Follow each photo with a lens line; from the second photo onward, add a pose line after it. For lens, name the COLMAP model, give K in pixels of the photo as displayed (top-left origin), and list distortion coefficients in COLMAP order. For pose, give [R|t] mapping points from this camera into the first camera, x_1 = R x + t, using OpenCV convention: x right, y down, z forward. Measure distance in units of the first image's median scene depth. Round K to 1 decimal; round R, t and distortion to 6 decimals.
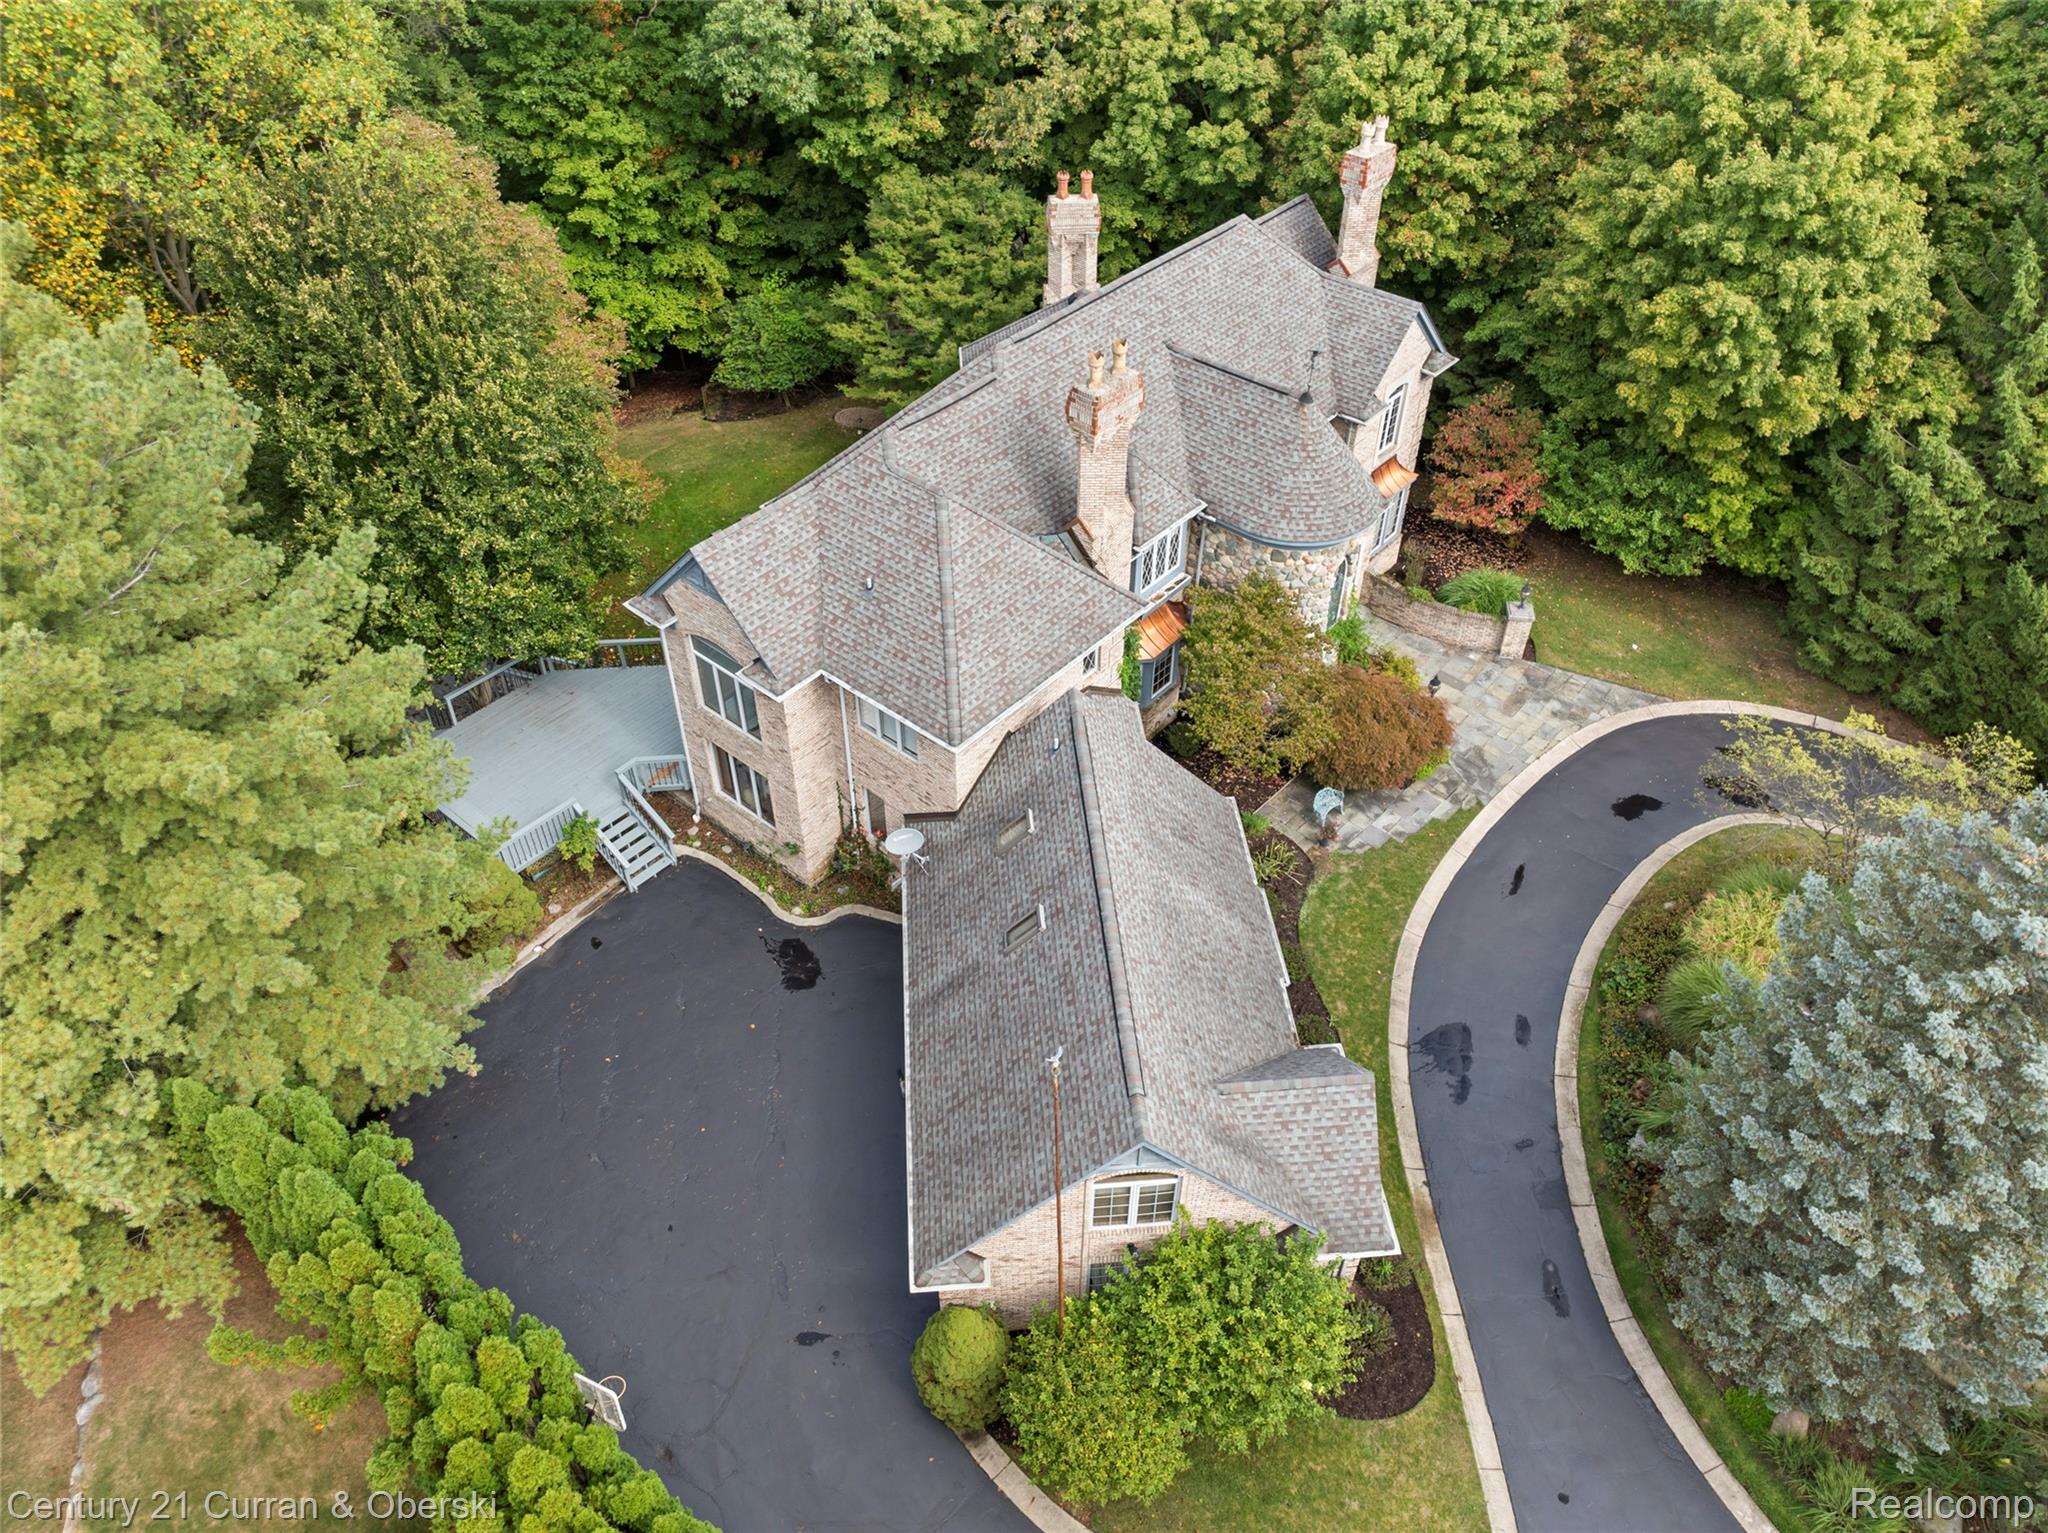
lens RADIAL K [[1459.6, 0, 1015.8], [0, 1459.6, 761.0], [0, 0, 1]] dist [-0.041177, 0.005999]
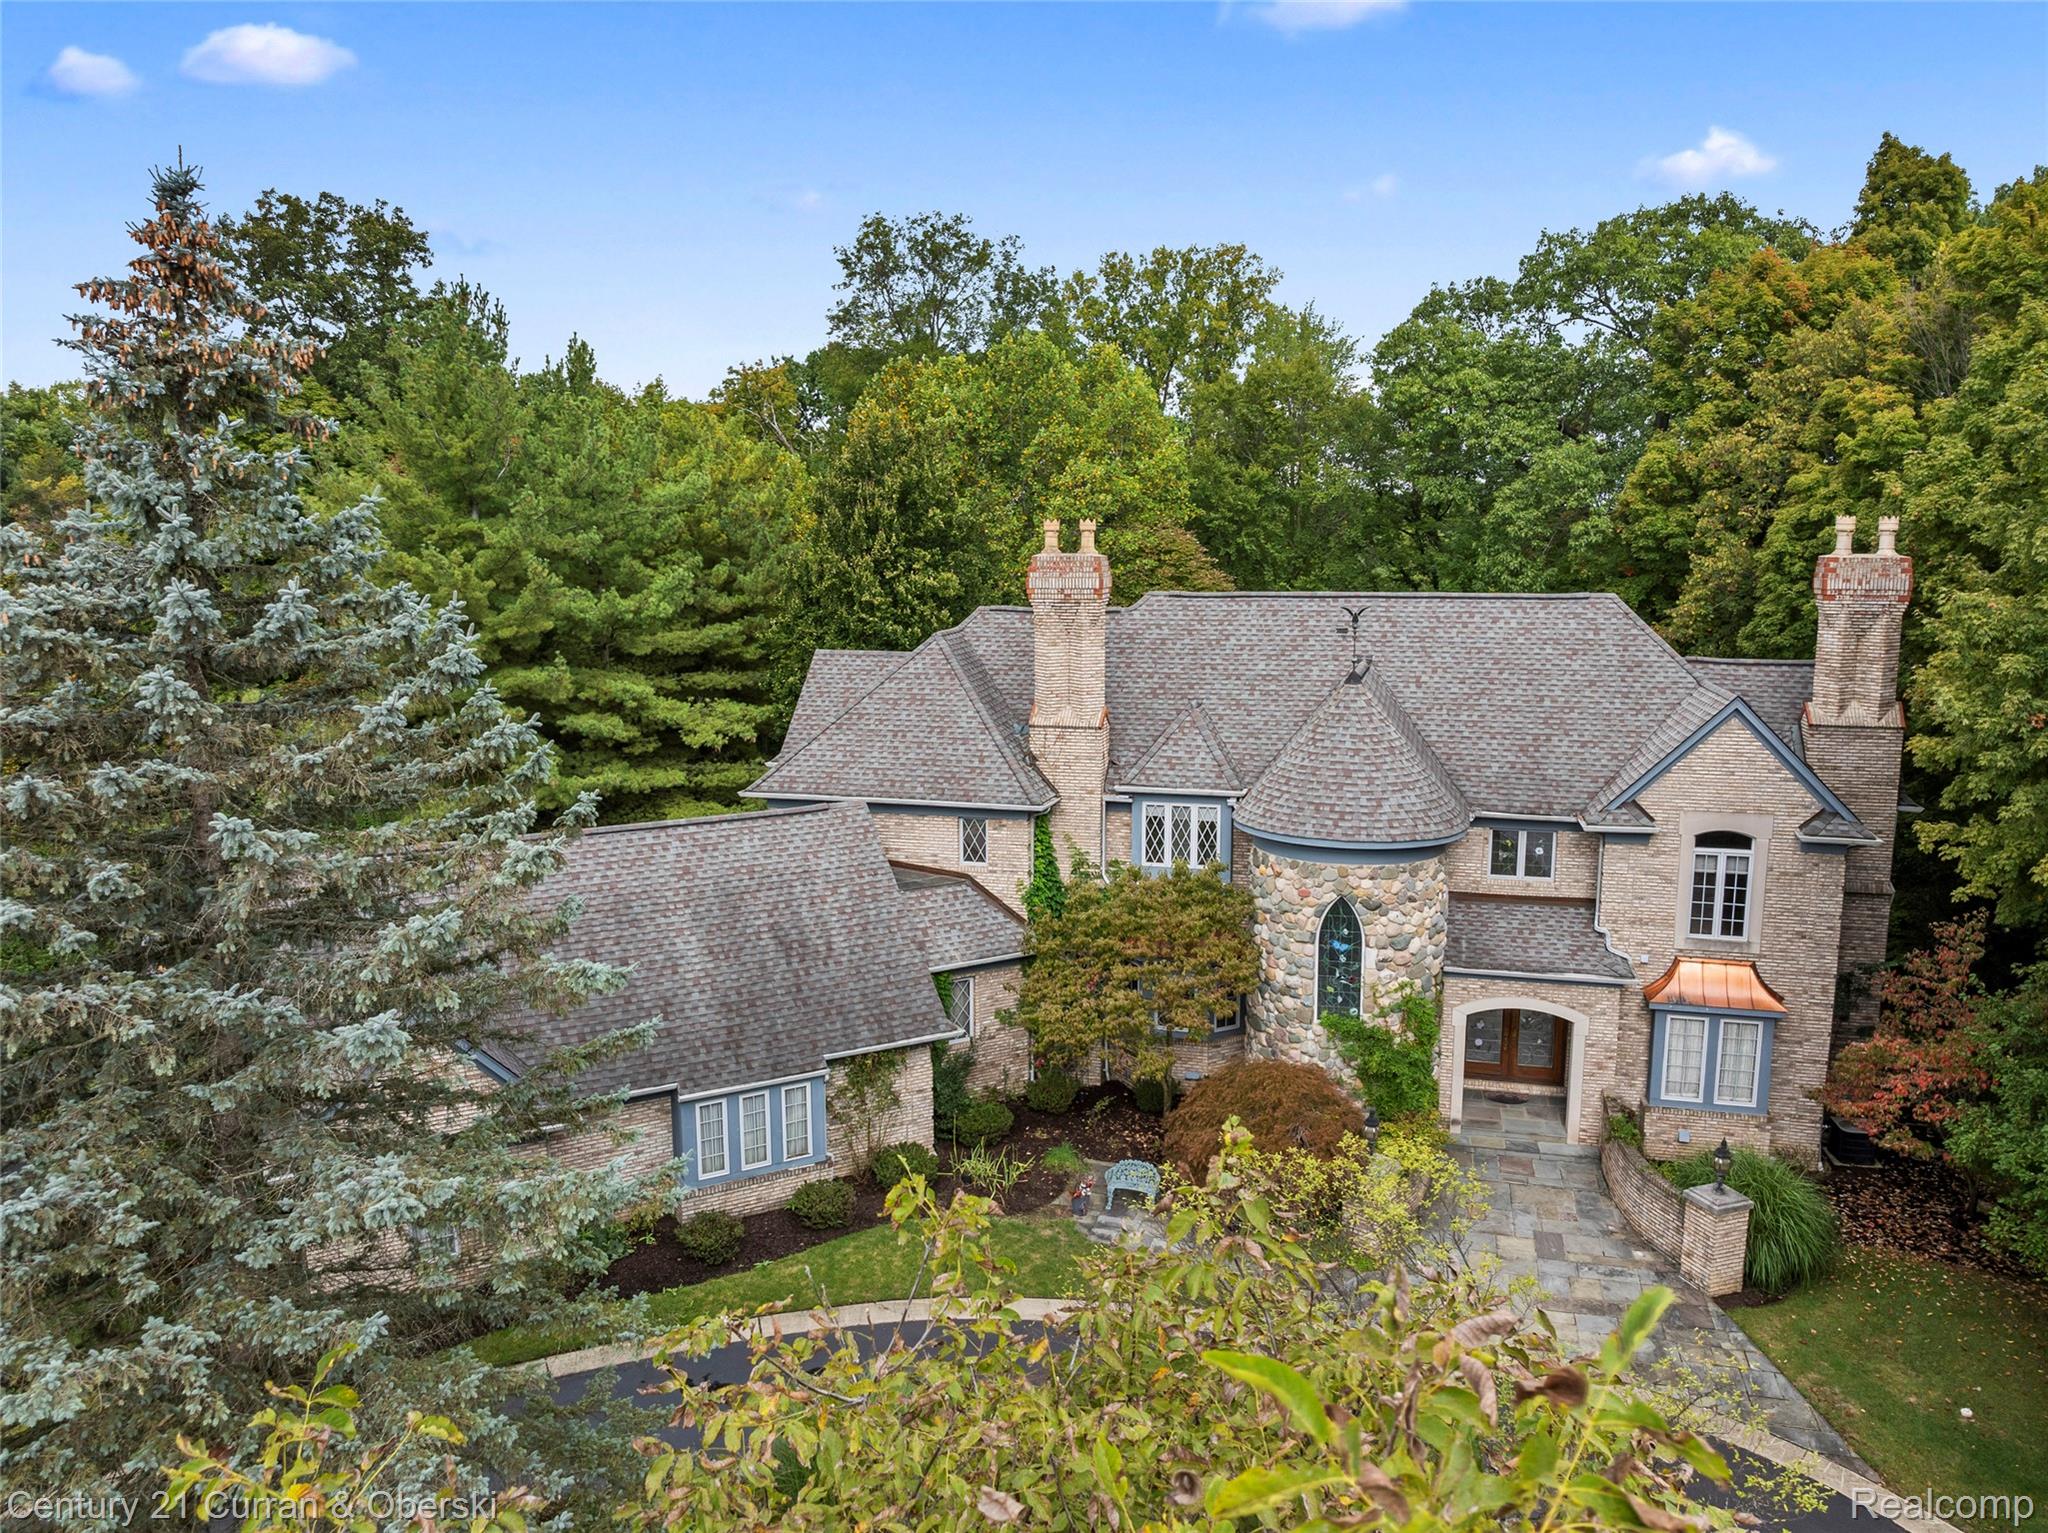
lens RADIAL K [[1459.6, 0, 1026.3], [0, 1459.6, 755.0], [0, 0, 1]] dist [-0.041177, 0.005999]
pose [[0.433222, 0.132831, -0.891445, 0.702028], [-0.607956, 0.773244, -0.180234, 0.025382], [0.665363, 0.620040, 0.415742, 0.493414]]
